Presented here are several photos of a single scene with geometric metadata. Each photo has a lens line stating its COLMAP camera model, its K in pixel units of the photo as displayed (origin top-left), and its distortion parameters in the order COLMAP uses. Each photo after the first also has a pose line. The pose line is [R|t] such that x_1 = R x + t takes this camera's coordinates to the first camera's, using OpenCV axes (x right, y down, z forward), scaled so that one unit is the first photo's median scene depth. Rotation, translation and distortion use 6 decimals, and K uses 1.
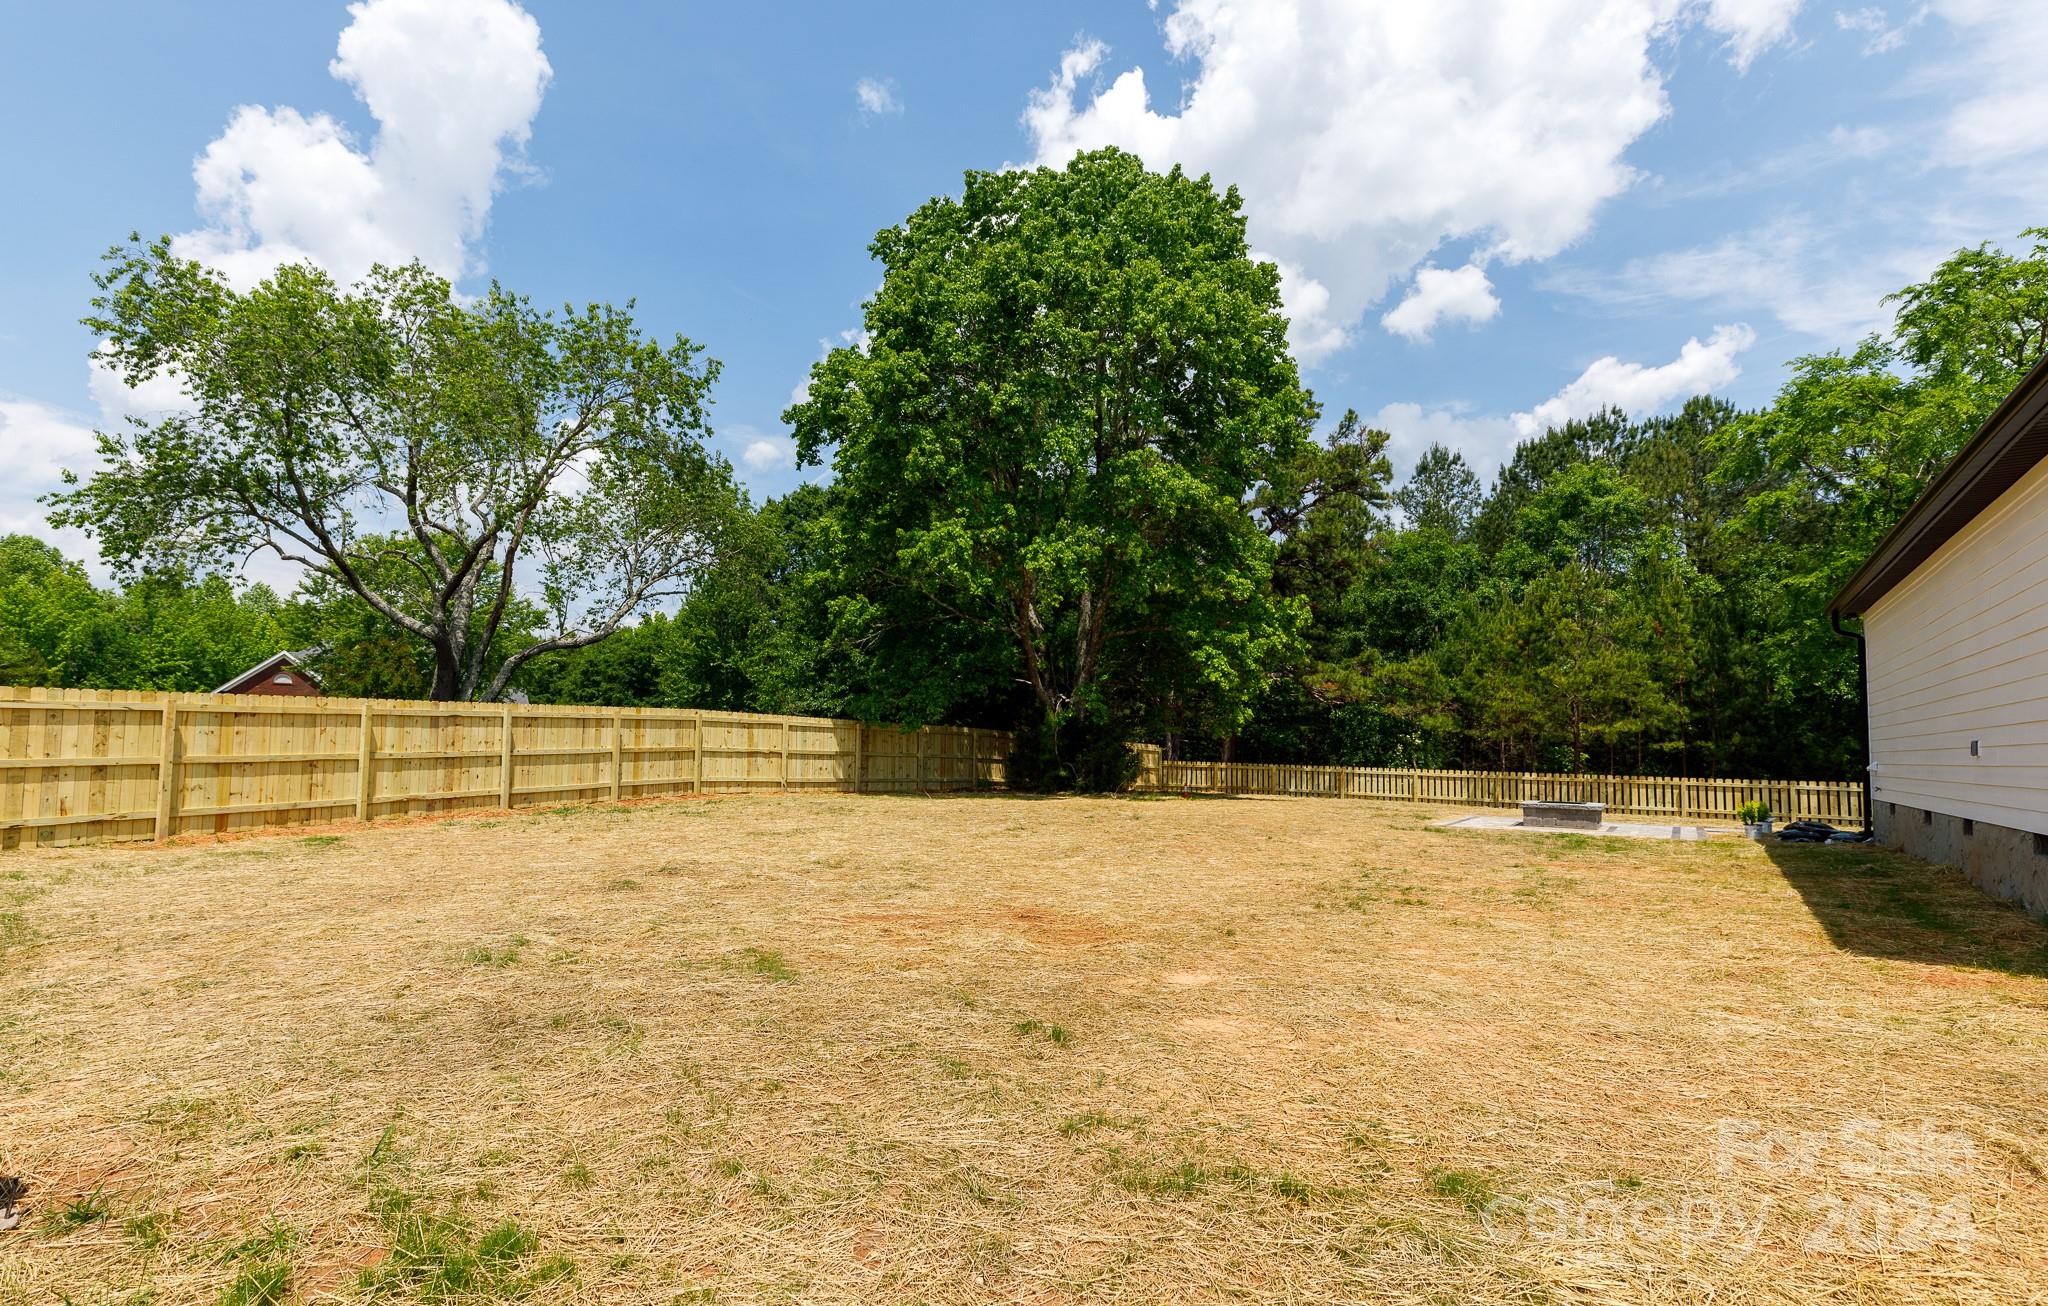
lens RADIAL K [[994.7, 0, 1019.2], [0, 994.7, 663.0], [0, 0, 1]] dist [0.018416, 0.000052]
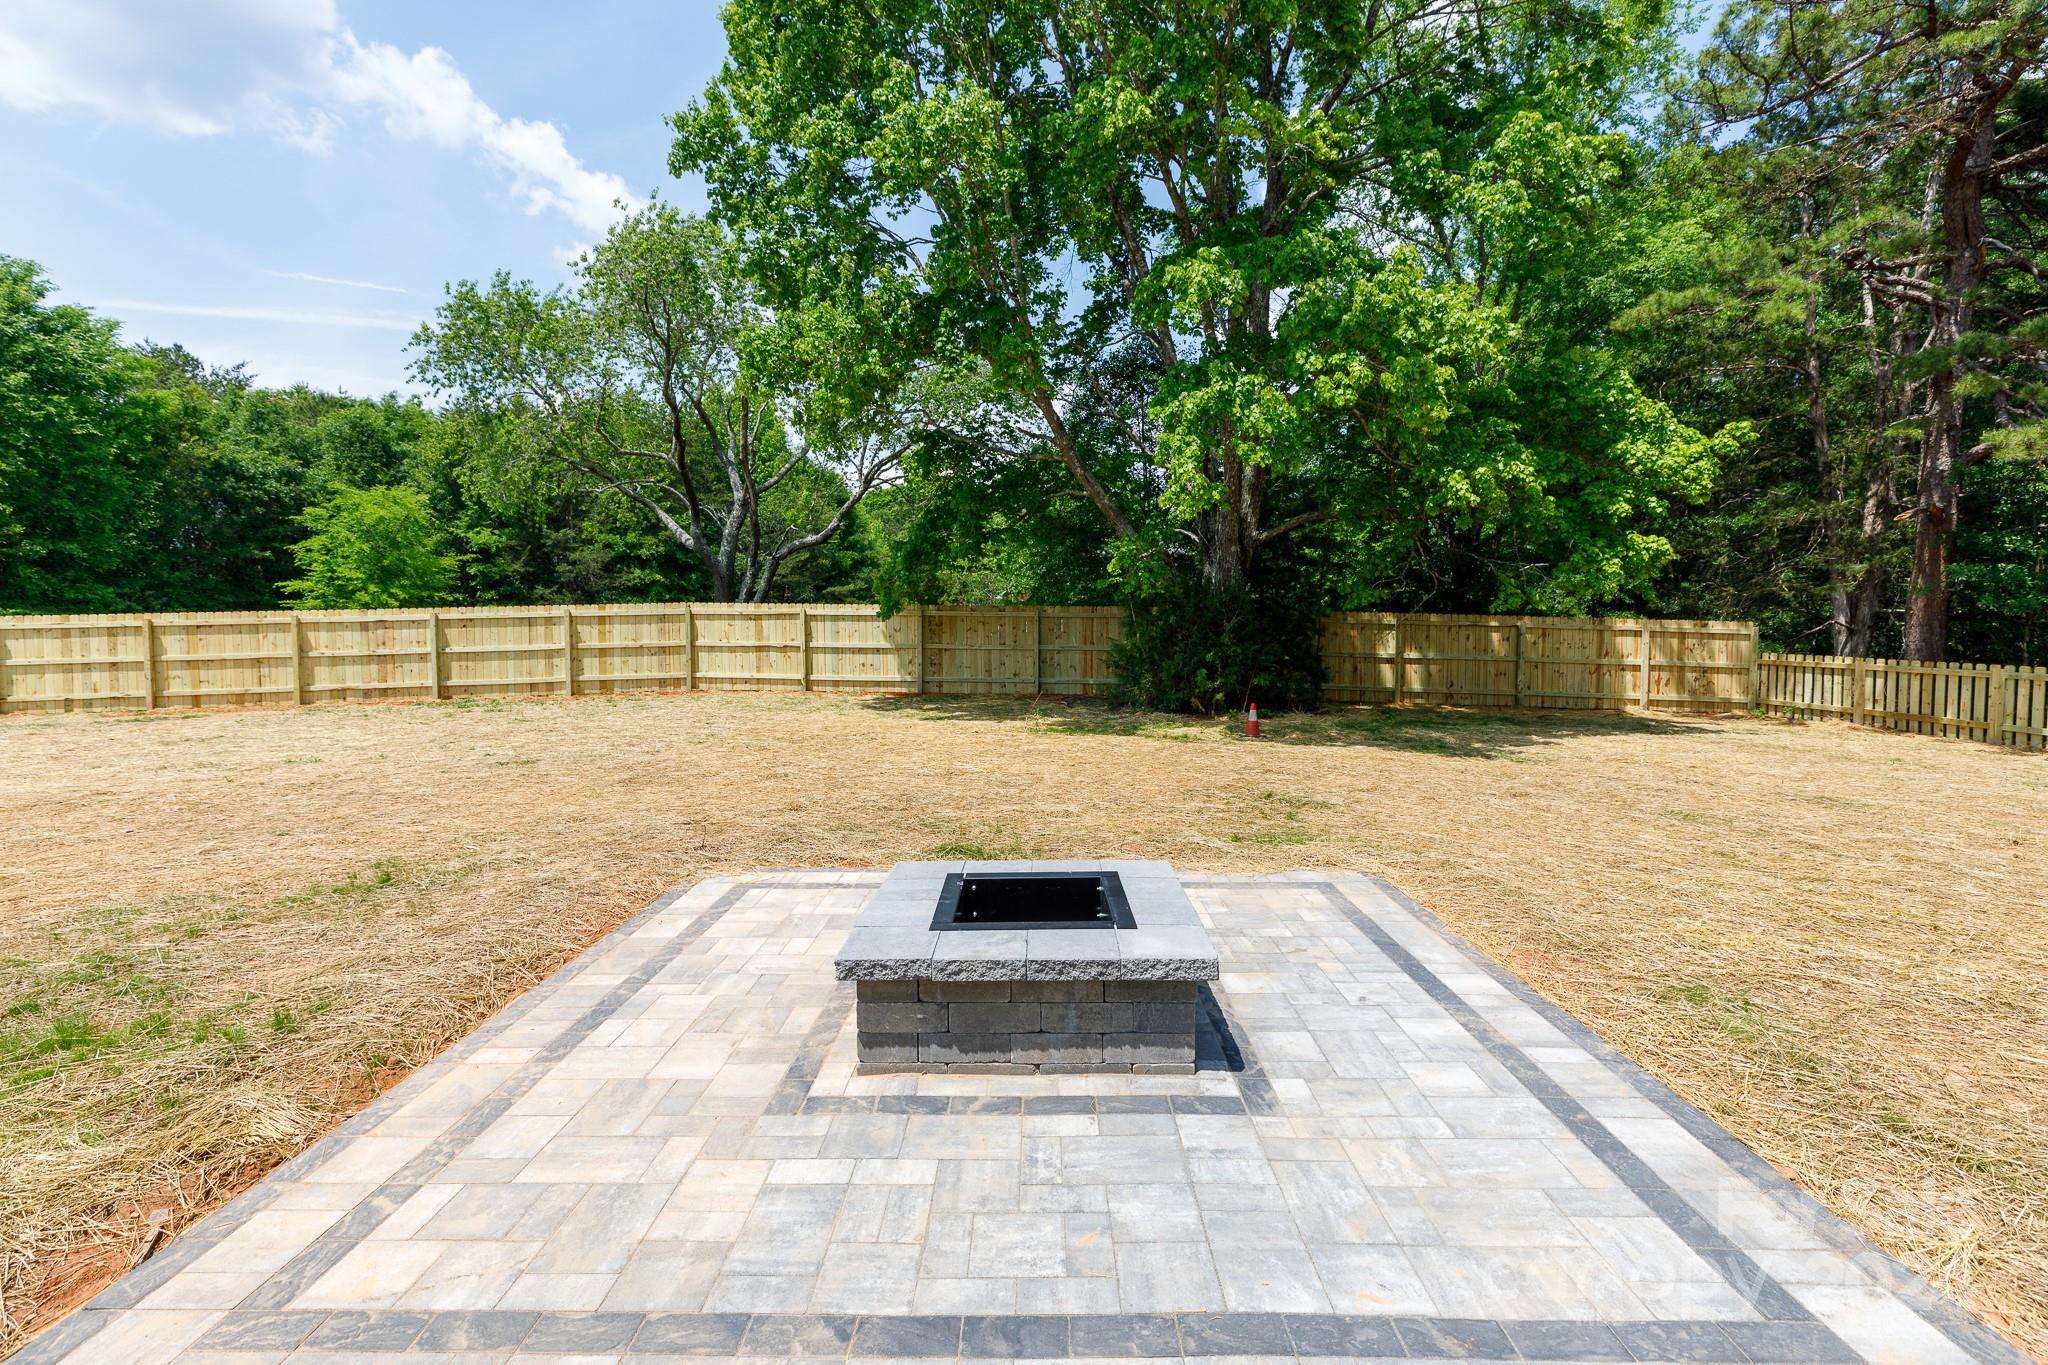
lens RADIAL K [[953.9, 0, 1029.2], [0, 953.9, 687.5], [0, 0, 1]] dist [-0.003734, 0.000202]
pose [[0.570024, 0.045926, -0.820343, 0.830481], [0.082817, 0.990140, 0.112978, 0.067641], [0.817443, -0.132339, 0.560601, 0.992379]]
